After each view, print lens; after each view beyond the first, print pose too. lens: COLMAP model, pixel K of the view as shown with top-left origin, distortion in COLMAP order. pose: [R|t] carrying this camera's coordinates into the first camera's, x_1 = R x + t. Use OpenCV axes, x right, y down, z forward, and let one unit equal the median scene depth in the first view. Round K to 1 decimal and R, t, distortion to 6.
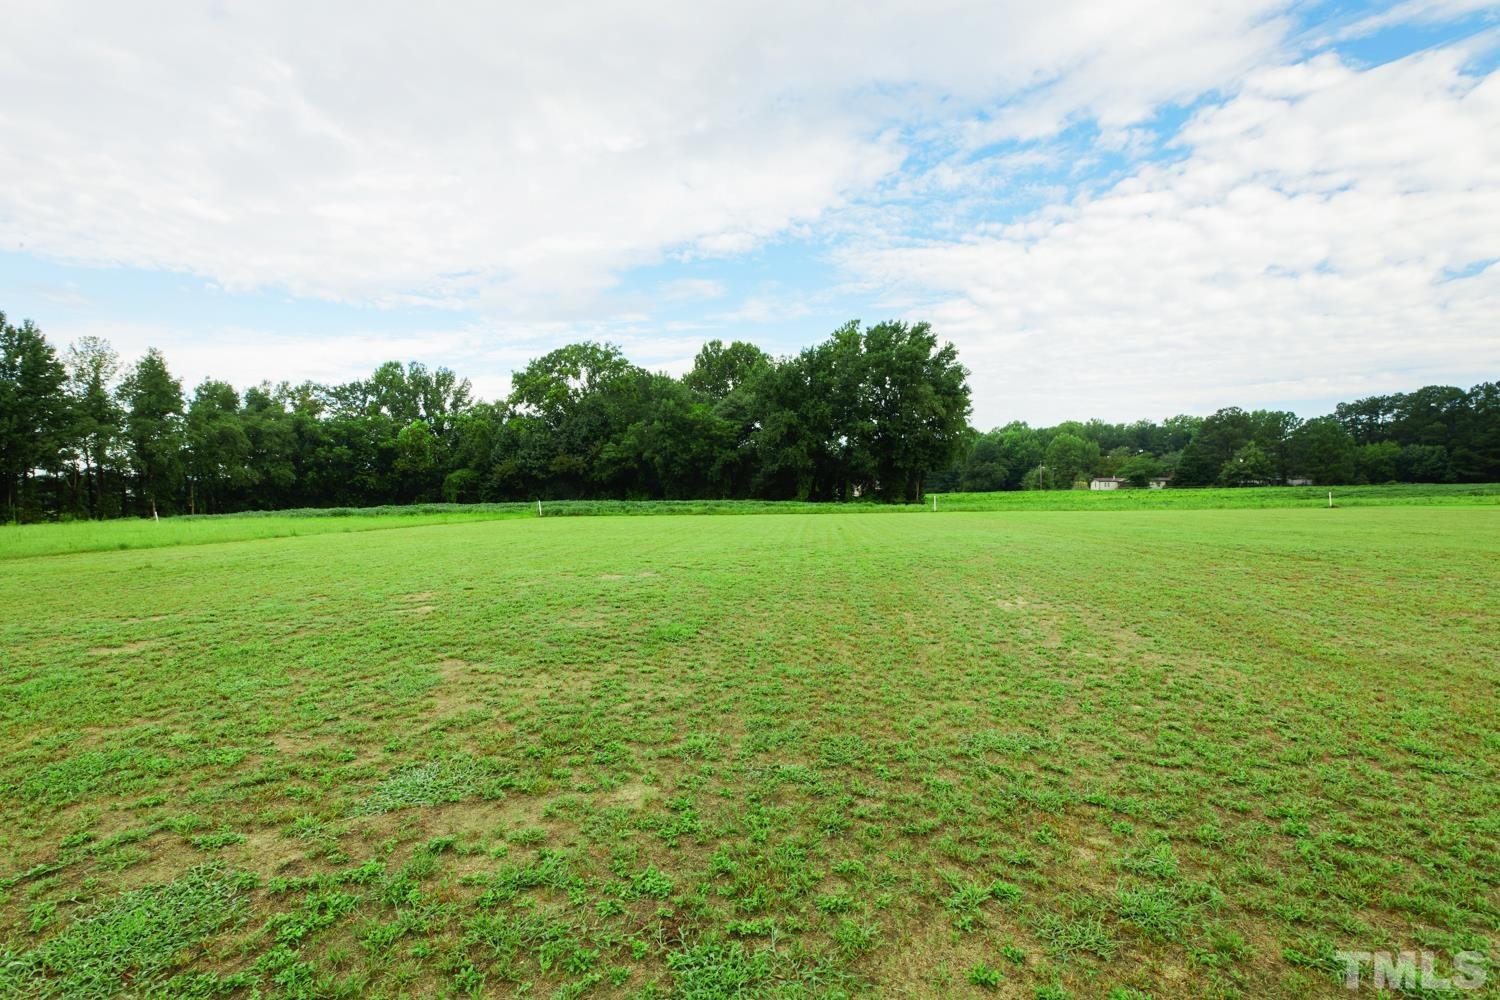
lens RADIAL K [[670.7, 0, 749.5], [0, 670.7, 506.9], [0, 0, 1]] dist [-0.003576, -0.000069]
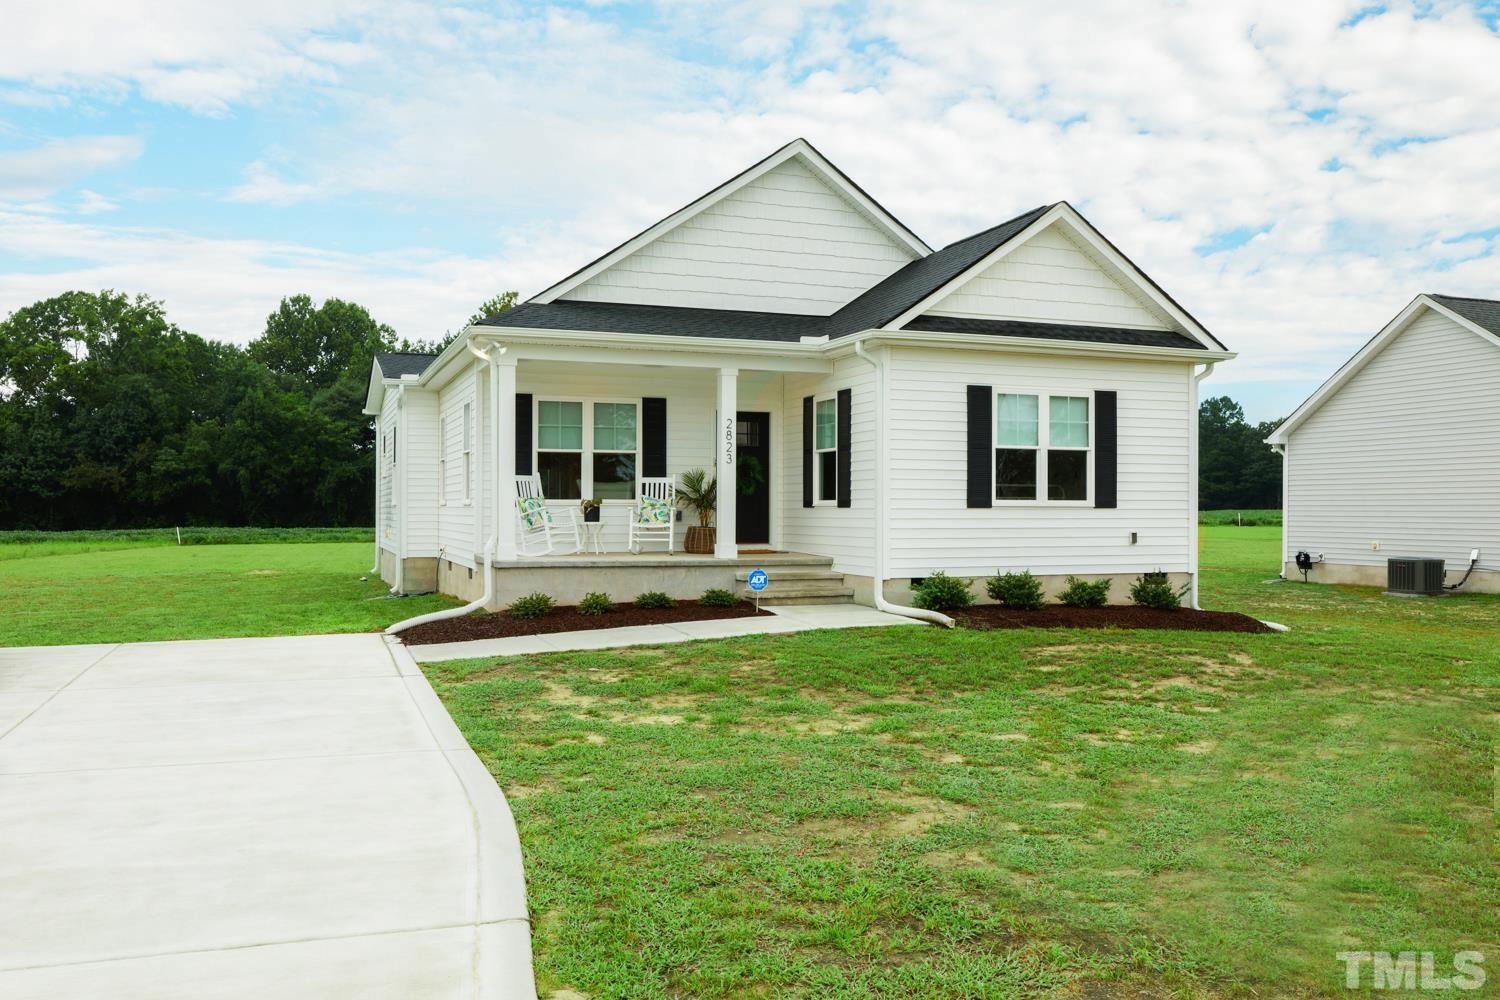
lens RADIAL K [[1153.7, 0, 748.5], [0, 1153.7, 502.0], [0, 0, 1]] dist [-0.053861, 0.001694]
pose [[0.927732, 0.009425, 0.373127, -0.079281], [0.004914, 0.999286, -0.037459, 0.008091], [-0.373214, 0.036585, 0.927024, -0.306200]]
